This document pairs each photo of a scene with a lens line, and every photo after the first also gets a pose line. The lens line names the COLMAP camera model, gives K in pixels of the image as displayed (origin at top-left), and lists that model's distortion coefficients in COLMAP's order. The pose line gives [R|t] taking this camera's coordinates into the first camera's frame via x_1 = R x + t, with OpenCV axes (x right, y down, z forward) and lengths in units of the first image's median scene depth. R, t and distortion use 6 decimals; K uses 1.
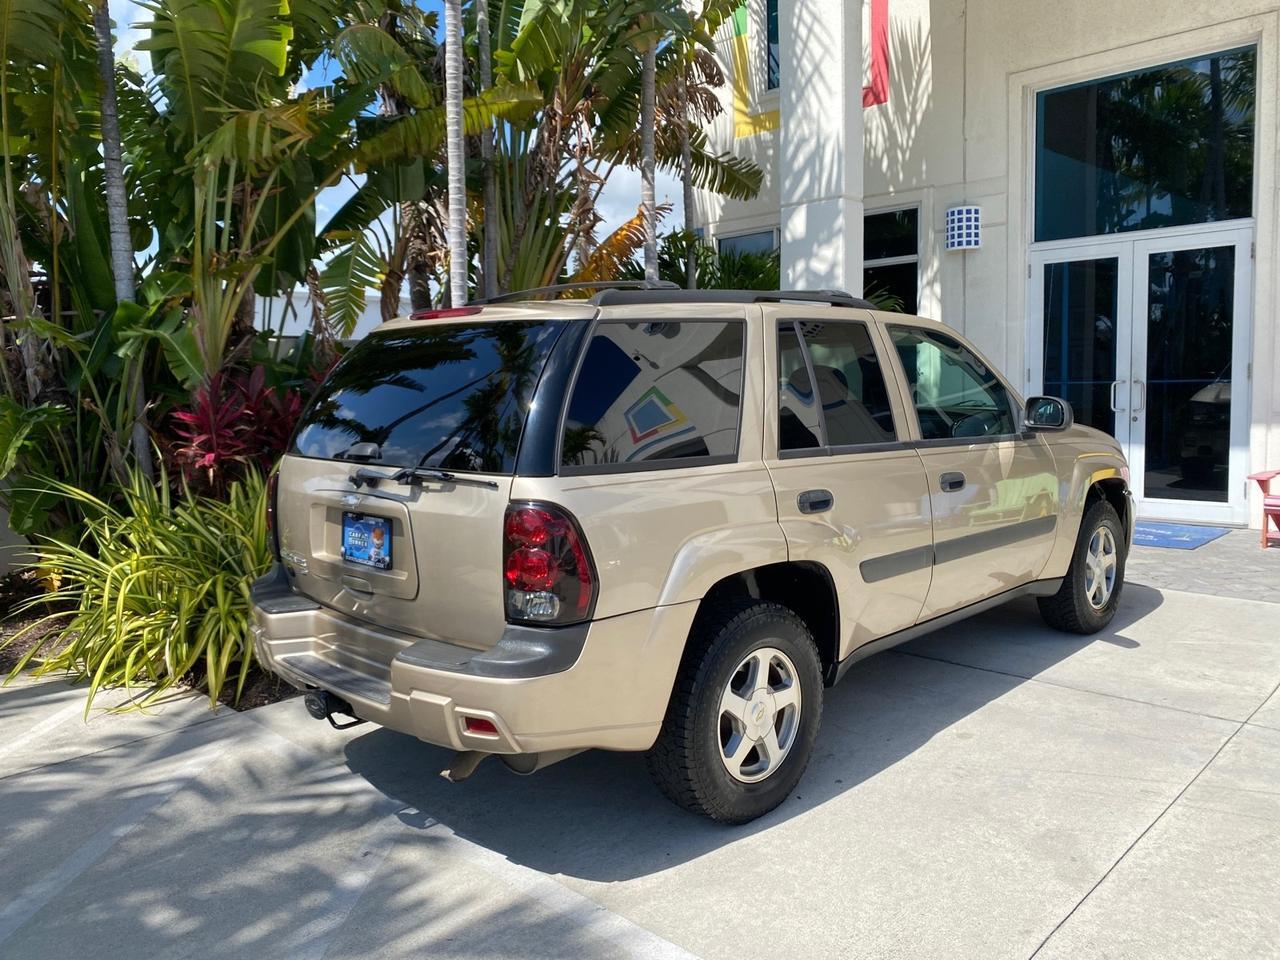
lens RADIAL K [[988.3, 0, 637.6], [0, 988.3, 471.2], [0, 0, 1]] dist [0.011599, -0.011887]
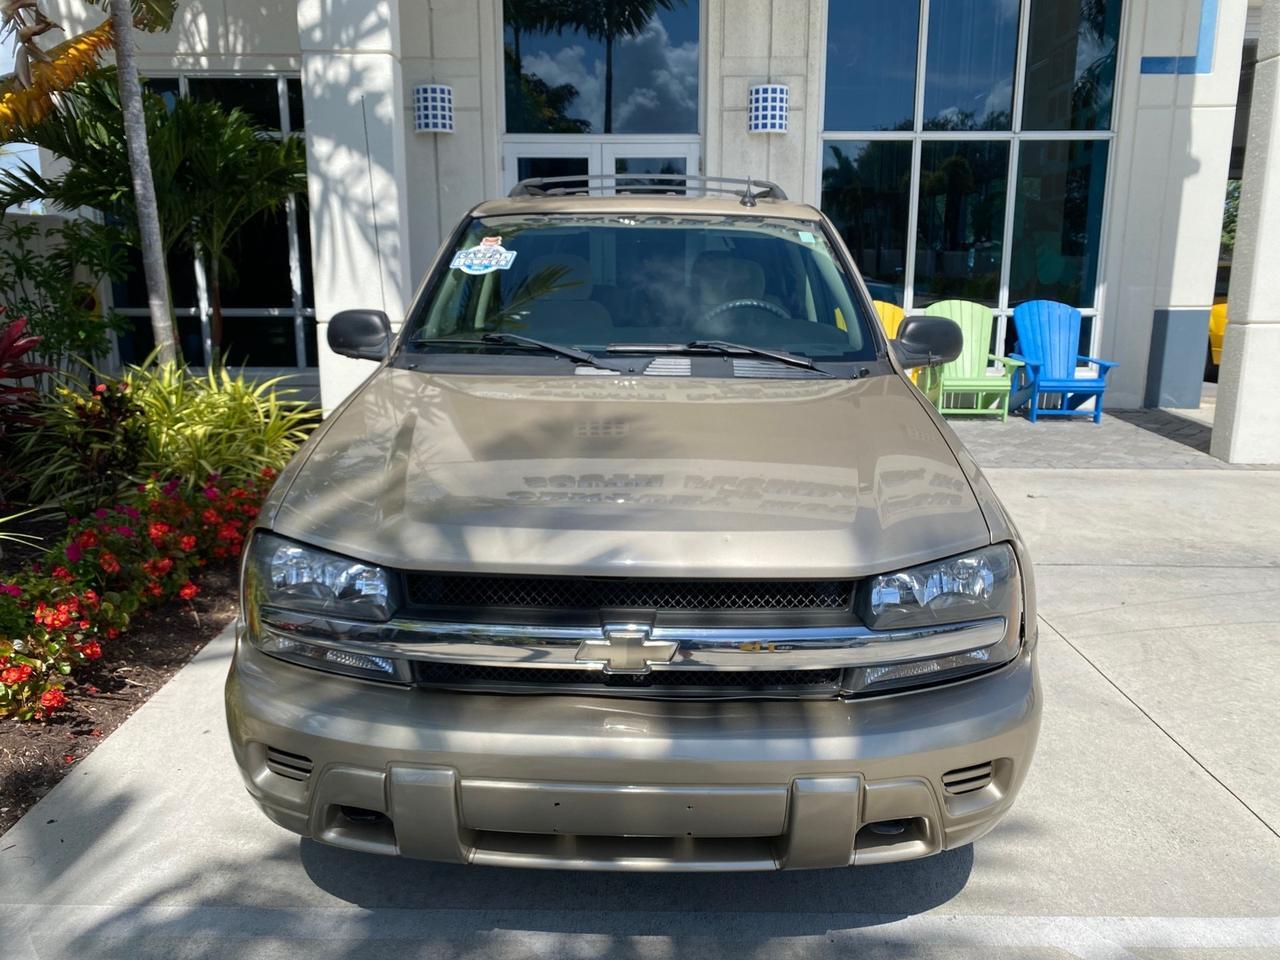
lens RADIAL K [[988.3, 0, 639.4], [0, 988.3, 482.0], [0, 0, 1]] dist [0.011599, -0.011887]
pose [[0.713406, -0.124578, 0.689589, -0.315527], [0.046412, 0.990310, 0.130891, -0.016105], [-0.699212, -0.061373, 0.712275, 0.264445]]
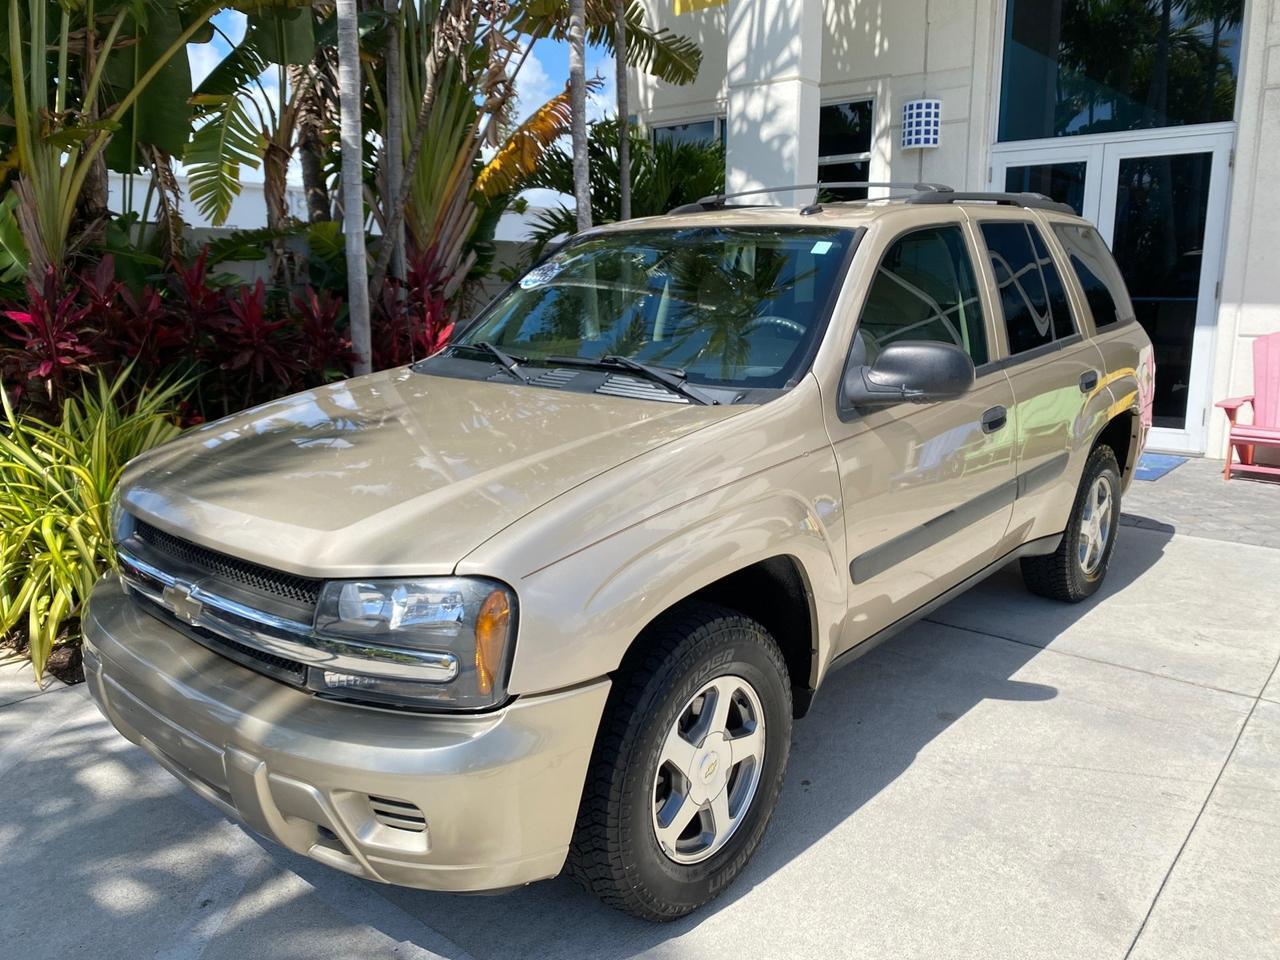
lens RADIAL K [[988.3, 0, 640.3], [0, 988.3, 475.2], [0, 0, 1]] dist [0.011599, -0.011887]
pose [[0.996673, 0.008825, 0.081023, -0.002030], [-0.016724, 0.995112, 0.097327, -0.010748], [-0.079768, -0.098358, 0.991949, 0.117965]]
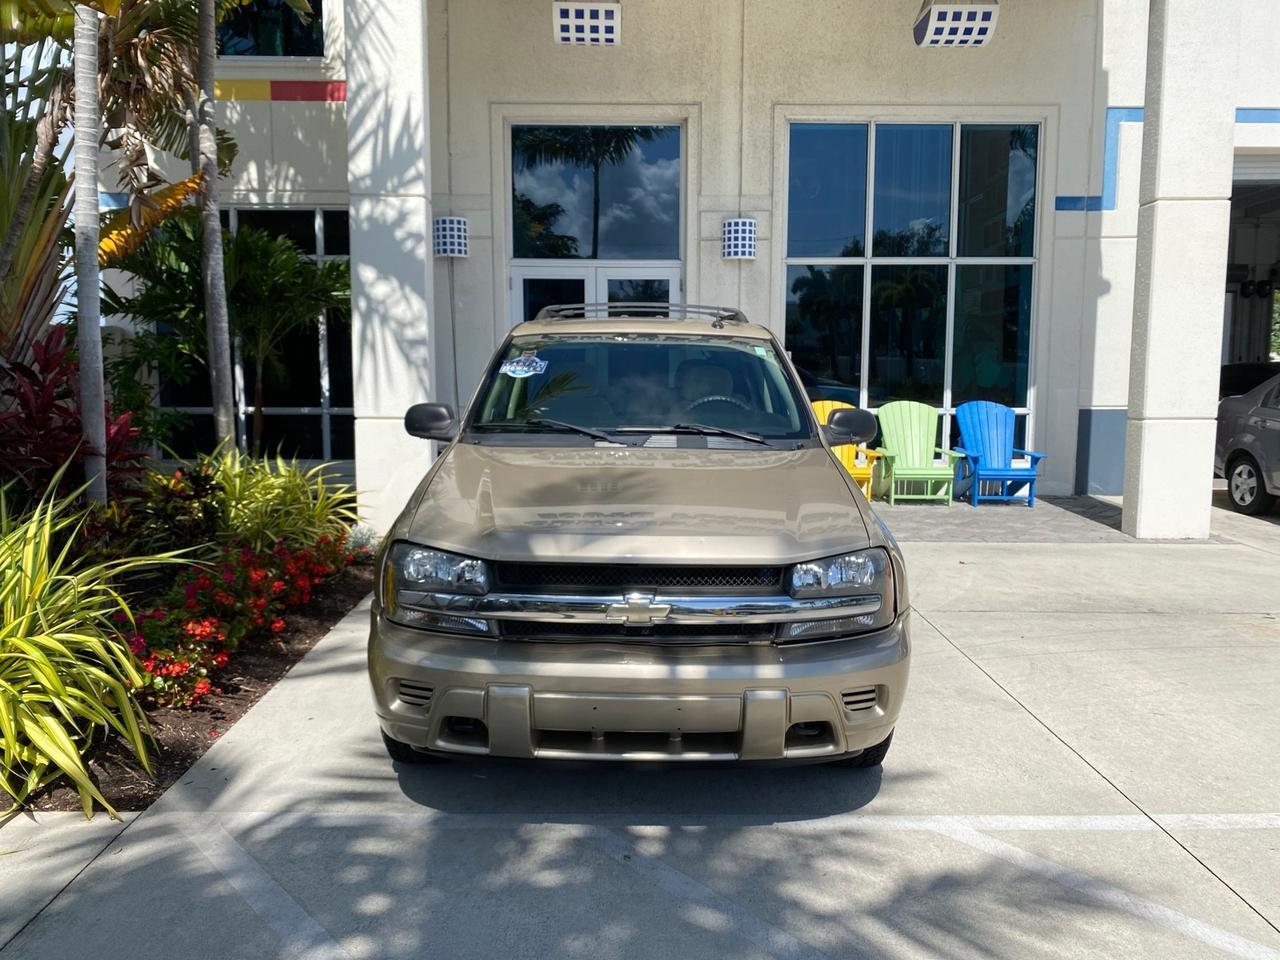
lens RADIAL K [[988.3, 0, 637.5], [0, 988.3, 484.6], [0, 0, 1]] dist [0.011599, -0.011887]
pose [[0.701951, -0.055476, 0.710062, -0.446253], [0.046498, 0.998405, 0.032036, -0.002637], [-0.710706, 0.010529, 0.703410, 0.148634]]
